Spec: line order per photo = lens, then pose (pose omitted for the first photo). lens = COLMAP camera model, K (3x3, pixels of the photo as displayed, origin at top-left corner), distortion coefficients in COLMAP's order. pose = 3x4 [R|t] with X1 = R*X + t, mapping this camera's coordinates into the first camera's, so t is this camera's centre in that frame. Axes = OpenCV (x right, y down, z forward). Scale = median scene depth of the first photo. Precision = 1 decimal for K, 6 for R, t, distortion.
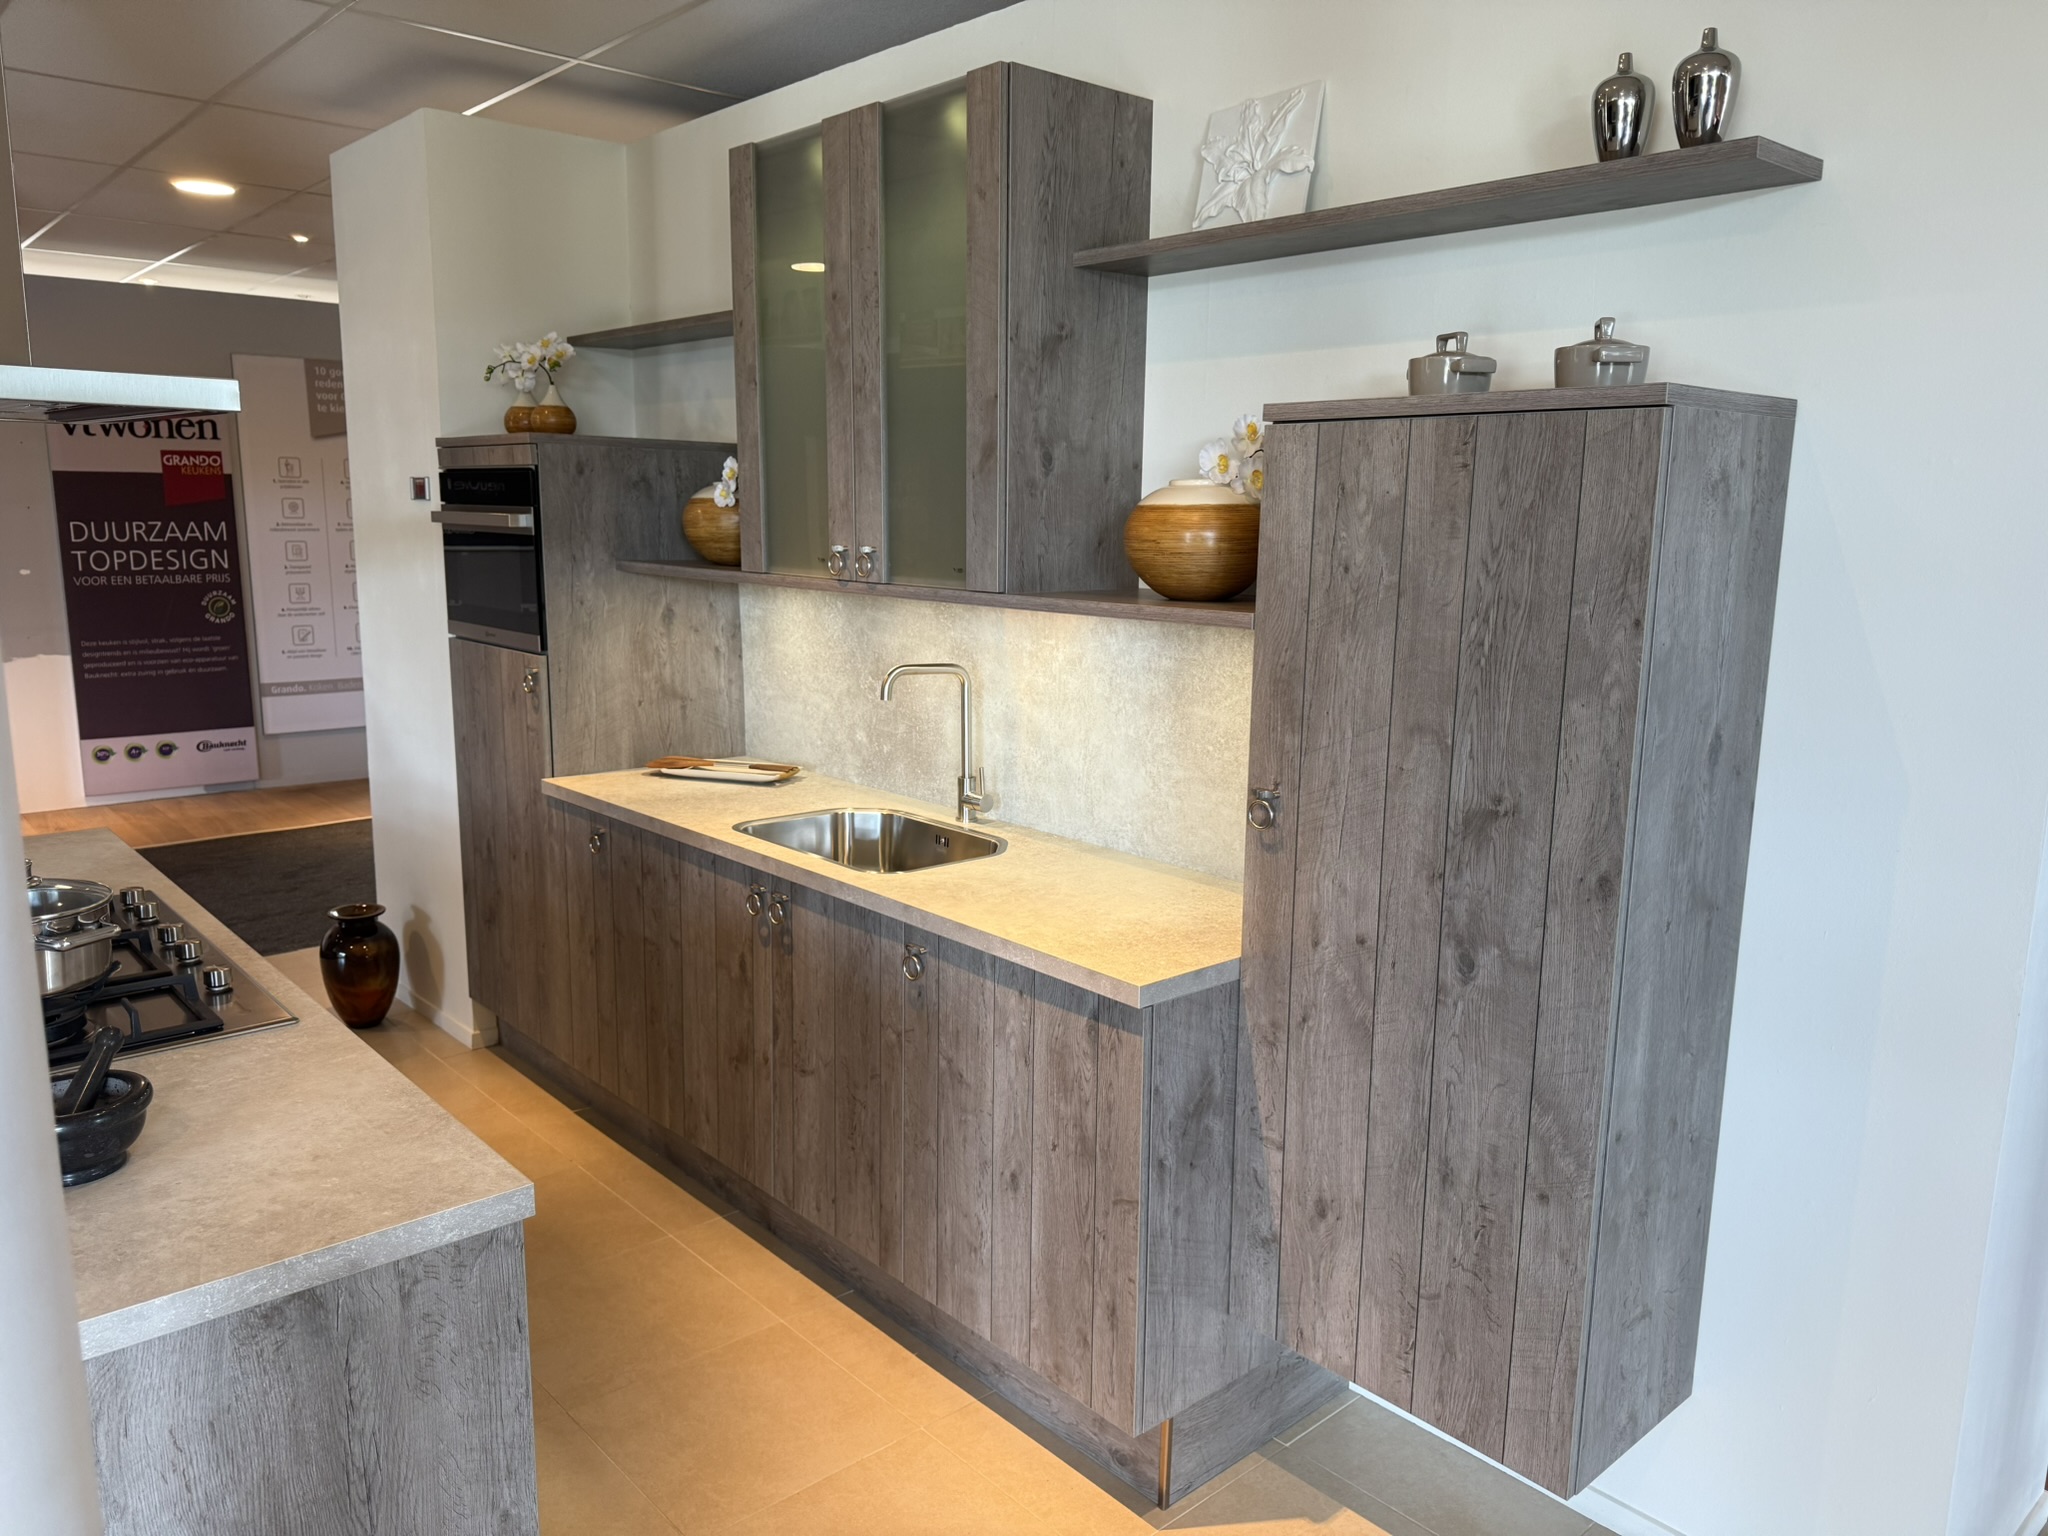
lens RADIAL K [[1431.8, 0, 1027.8], [0, 1431.8, 764.3], [0, 0, 1]] dist [0.110014, -0.156990]
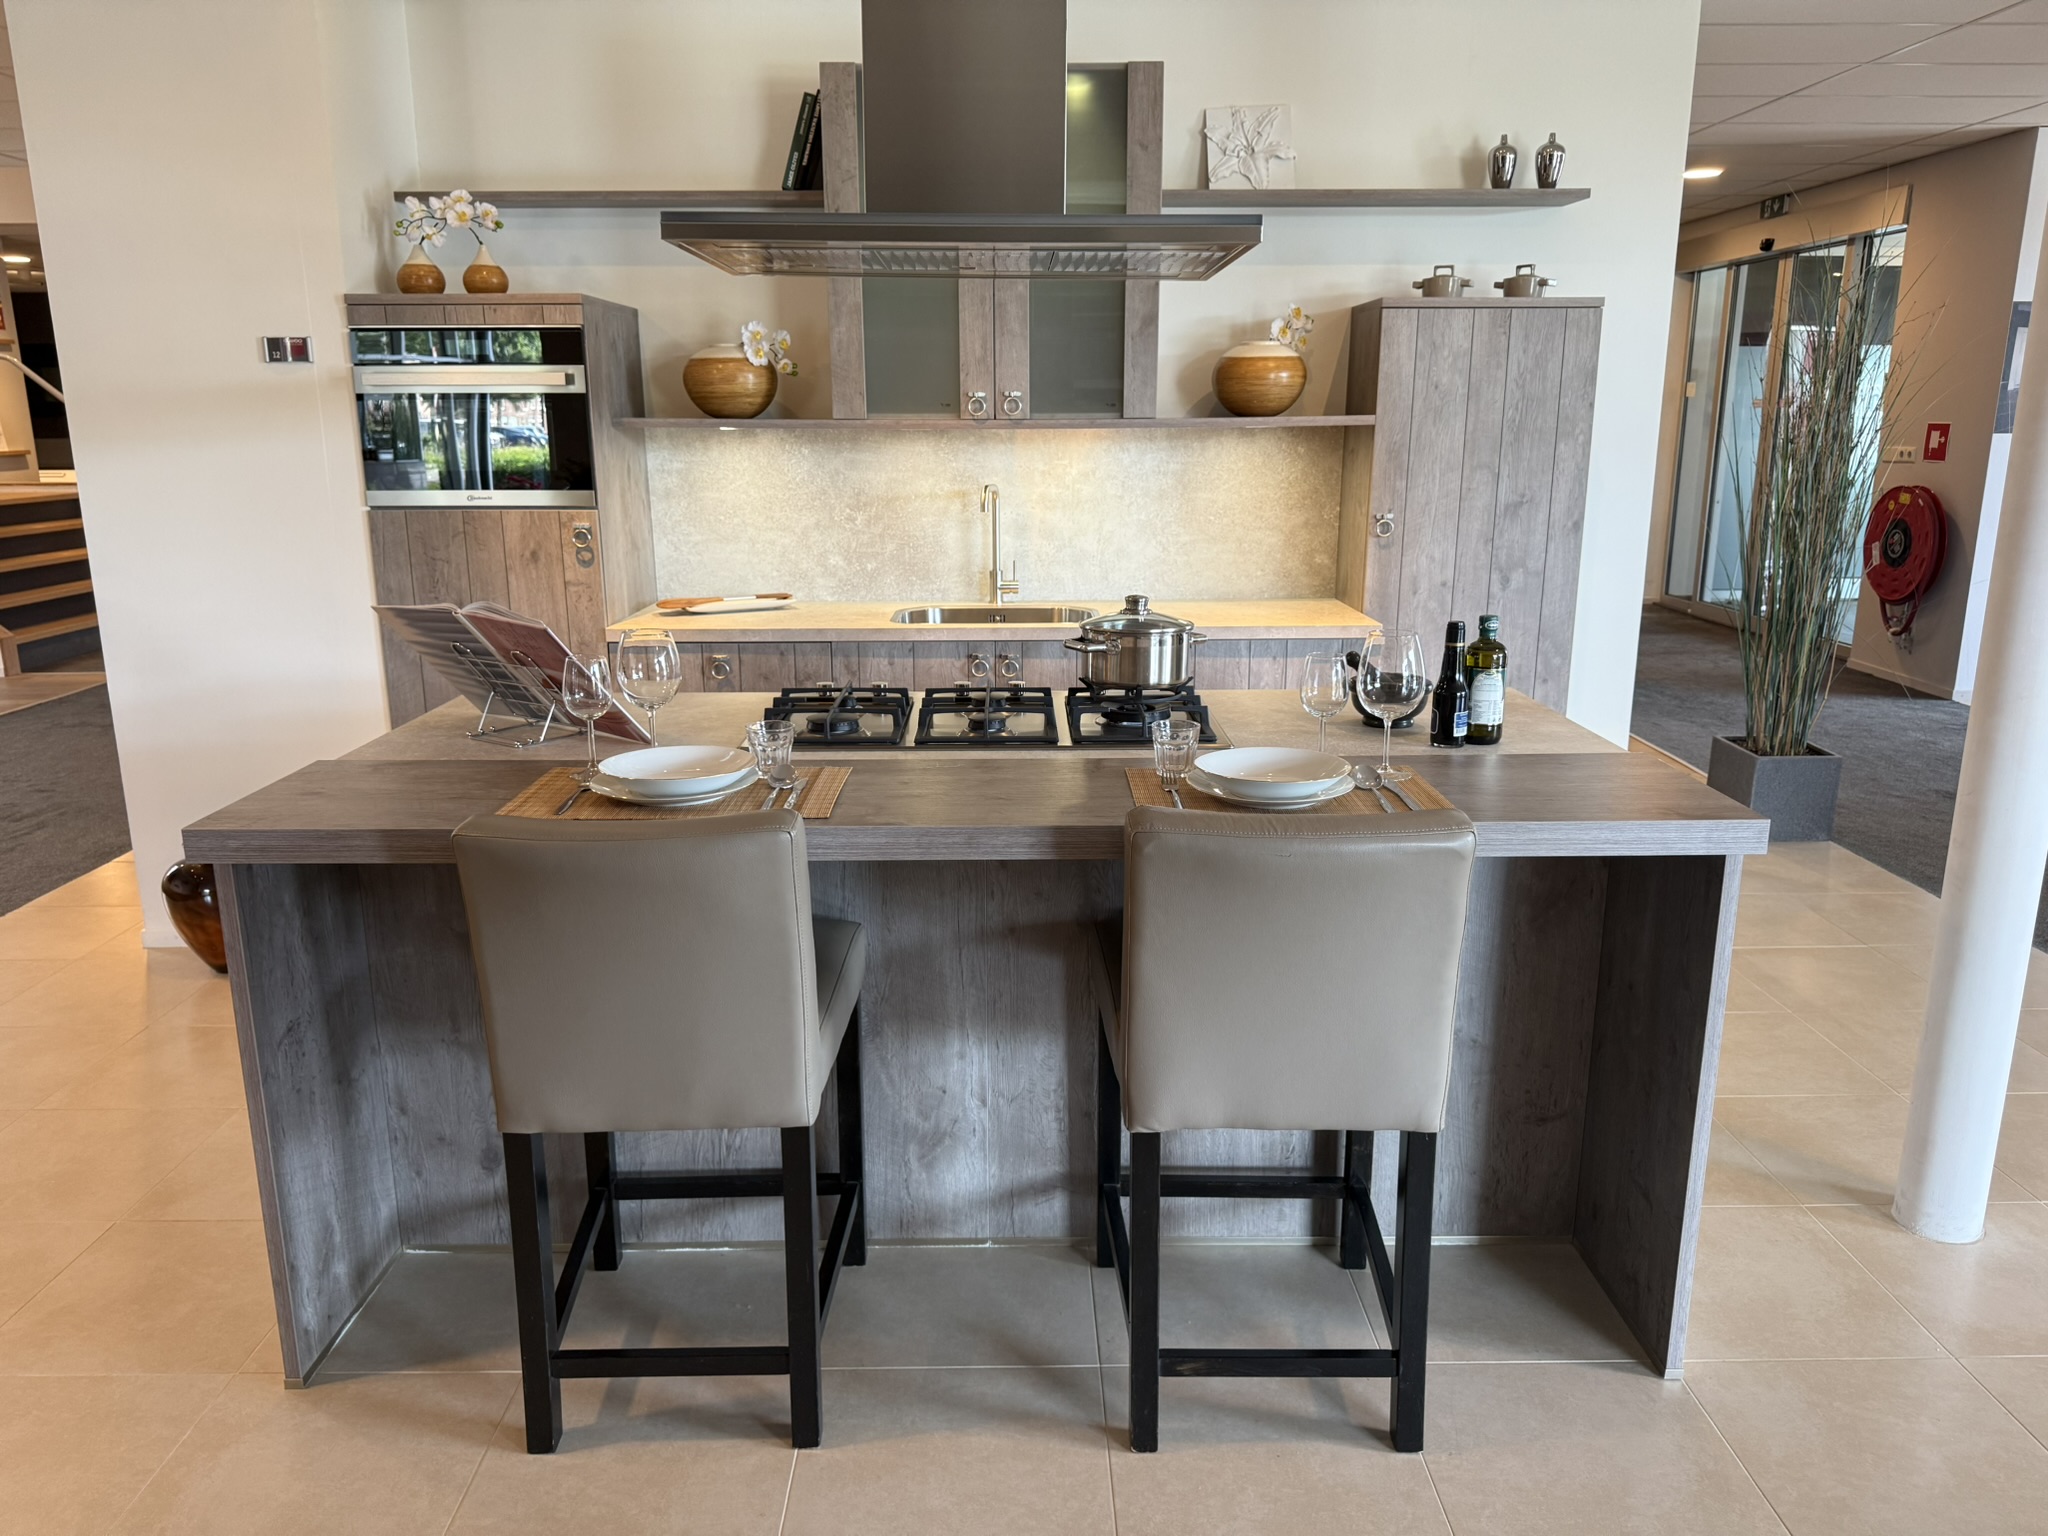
lens RADIAL K [[1440.6, 0, 1023.1], [0, 1440.6, 761.9], [0, 0, 1]] dist [0.173379, -0.347582]
pose [[0.660013, -0.191364, 0.726473, -1.047656], [0.144863, 0.981284, 0.126875, 0.016908], [-0.737155, 0.021500, 0.675381, 0.062575]]
